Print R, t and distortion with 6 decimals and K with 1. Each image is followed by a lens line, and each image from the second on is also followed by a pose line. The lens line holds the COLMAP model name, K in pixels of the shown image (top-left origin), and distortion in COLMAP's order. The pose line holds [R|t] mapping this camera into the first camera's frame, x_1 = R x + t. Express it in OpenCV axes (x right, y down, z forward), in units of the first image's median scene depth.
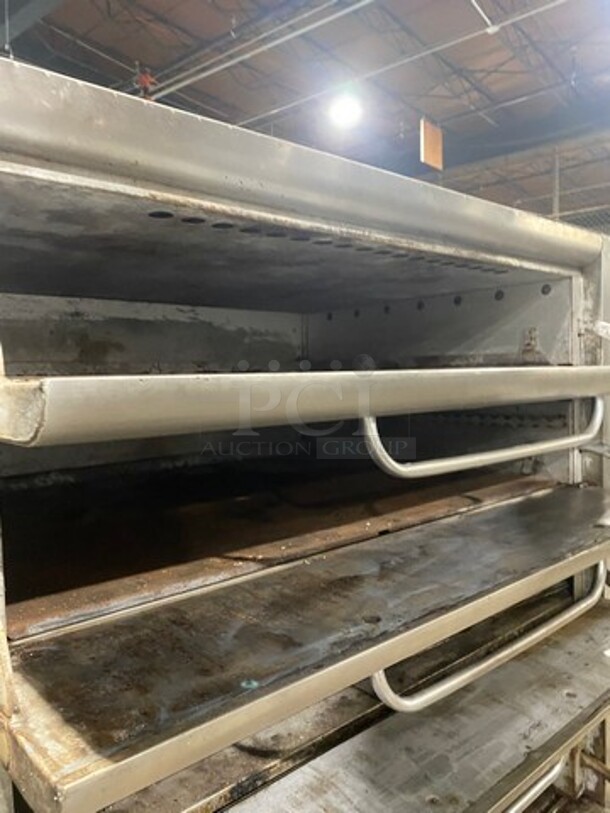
lens RADIAL K [[627.6, 0, 320.1], [0, 627.6, 402.6], [0, 0, 1]] dist [-0.004540, 0.004708]
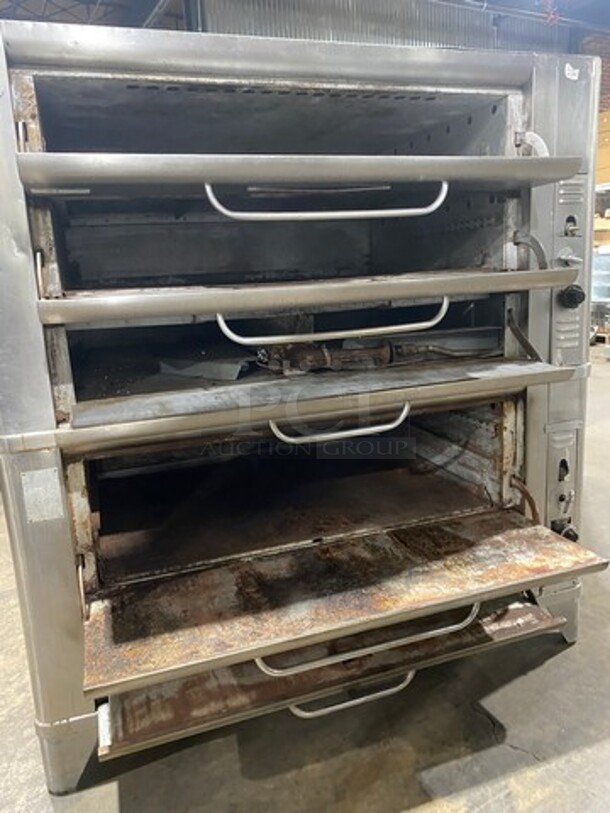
lens RADIAL K [[615.7, 0, 312.0], [0, 615.7, 406.7], [0, 0, 1]] dist [0.009265, -0.007812]
pose [[0.917989, 0.047947, -0.393696, 0.537896], [0.019858, 0.985864, 0.166368, 0.185220], [0.396107, -0.160542, 0.904060, -0.330175]]
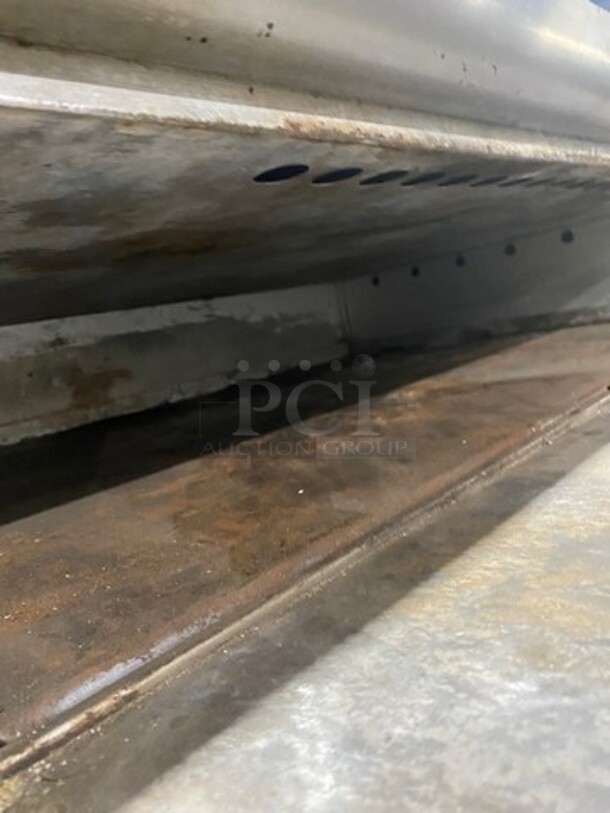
lens RADIAL K [[627.6, 0, 320.1], [0, 627.6, 402.6], [0, 0, 1]] dist [-0.004540, 0.004708]
pose [[0.984677, -0.170523, 0.036500, -0.153726], [0.166836, 0.982101, 0.087421, -0.099088], [-0.050754, -0.079992, 0.995503, 0.310274]]
